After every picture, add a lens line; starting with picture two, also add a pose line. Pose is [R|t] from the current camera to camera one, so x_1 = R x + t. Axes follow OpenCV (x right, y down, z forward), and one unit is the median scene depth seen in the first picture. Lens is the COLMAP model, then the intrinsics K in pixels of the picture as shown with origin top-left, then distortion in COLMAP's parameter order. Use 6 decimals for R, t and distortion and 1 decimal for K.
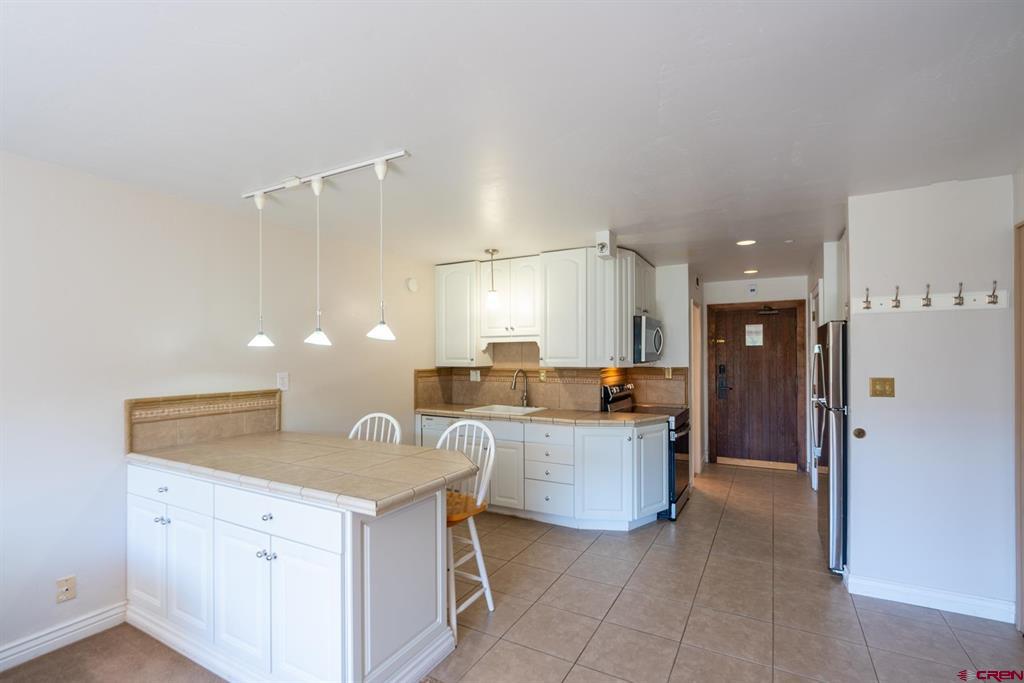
lens RADIAL K [[466.6, 0, 515.8], [0, 466.6, 353.4], [0, 0, 1]] dist [-0.016874, 0.005403]
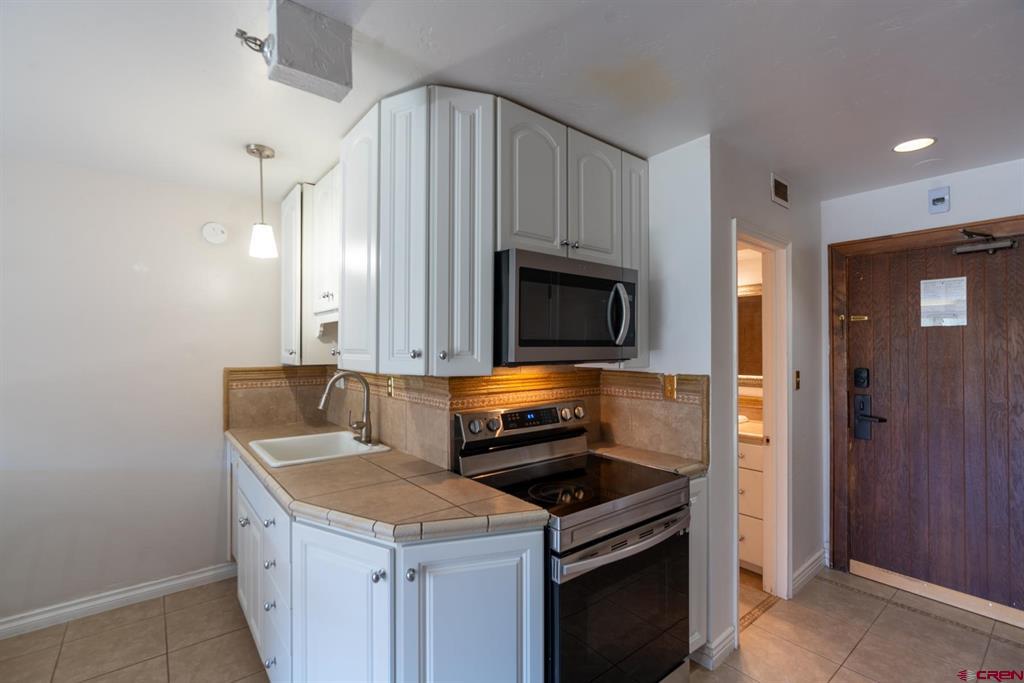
lens RADIAL K [[466.6, 0, 516.5], [0, 466.6, 343.3], [0, 0, 1]] dist [-0.016874, 0.005403]
pose [[0.929373, 0.000615, -0.369143, 0.388358], [-0.002487, 0.999986, -0.004596, 0.003332], [0.369135, 0.005189, 0.929361, 0.576573]]
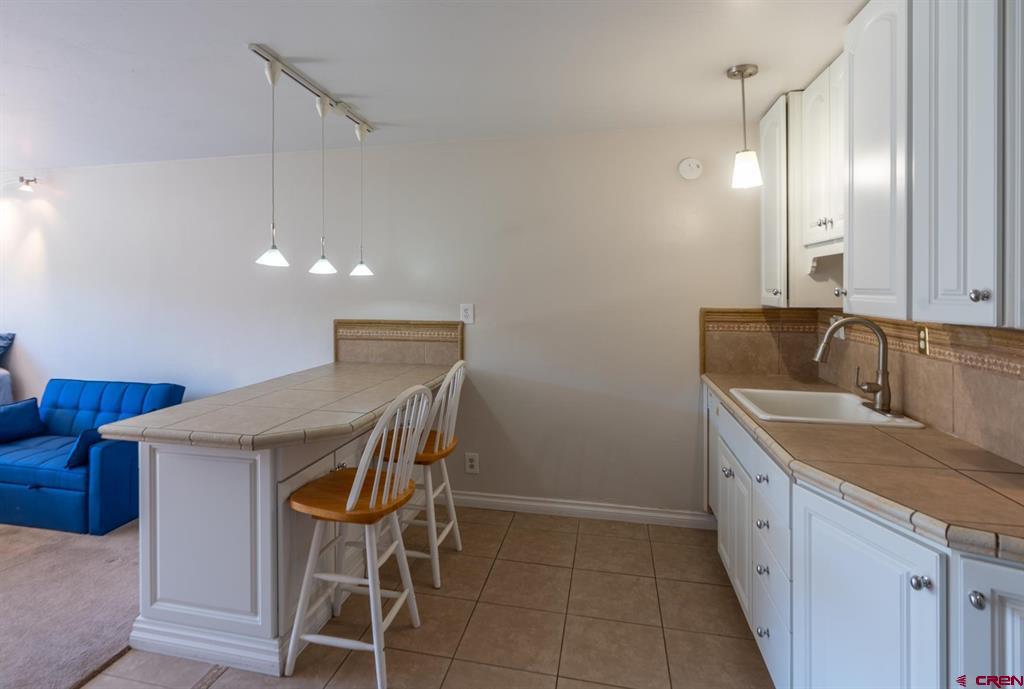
lens RADIAL K [[550.4, 0, 463.9], [0, 550.4, 287.8], [0, 0, 1]] dist [-0.006504, 0.002565]
pose [[0.254780, 0.003945, -0.966991, 0.399958], [0.003451, 0.999982, 0.004989, 0.003566], [0.966993, -0.004609, 0.254761, 0.535504]]
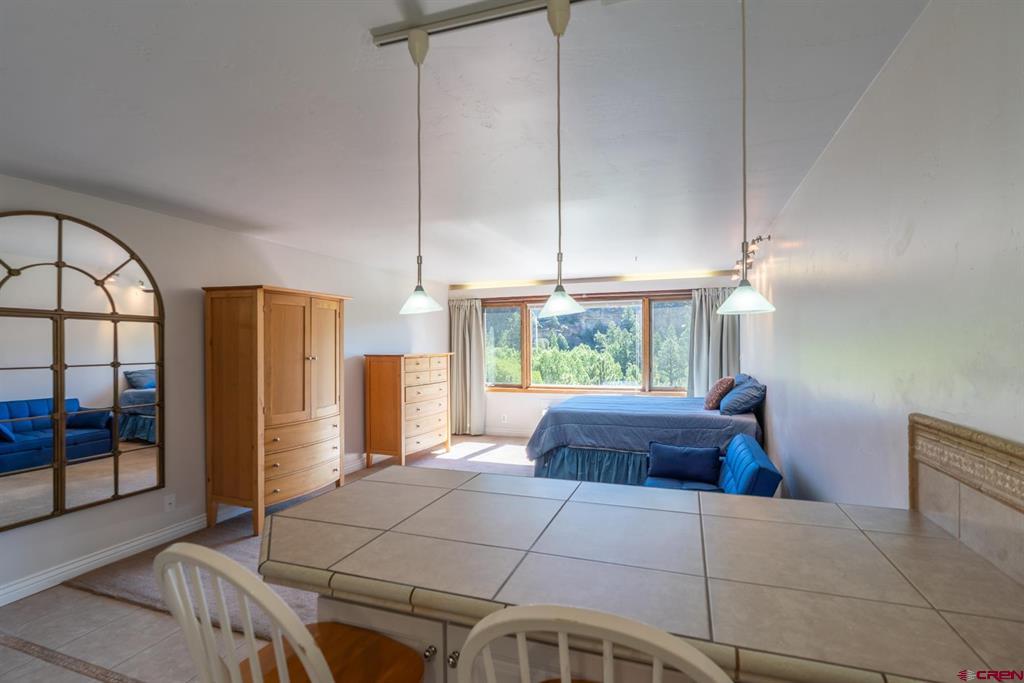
lens RADIAL K [[466.6, 0, 514.4], [0, 466.6, 341.9], [0, 0, 1]] dist [-0.016874, 0.005403]
pose [[-0.982840, 0.008425, -0.184267, -0.148338], [0.010314, 0.999904, -0.009295, 0.007362], [0.184171, -0.011036, -0.982832, 0.816228]]
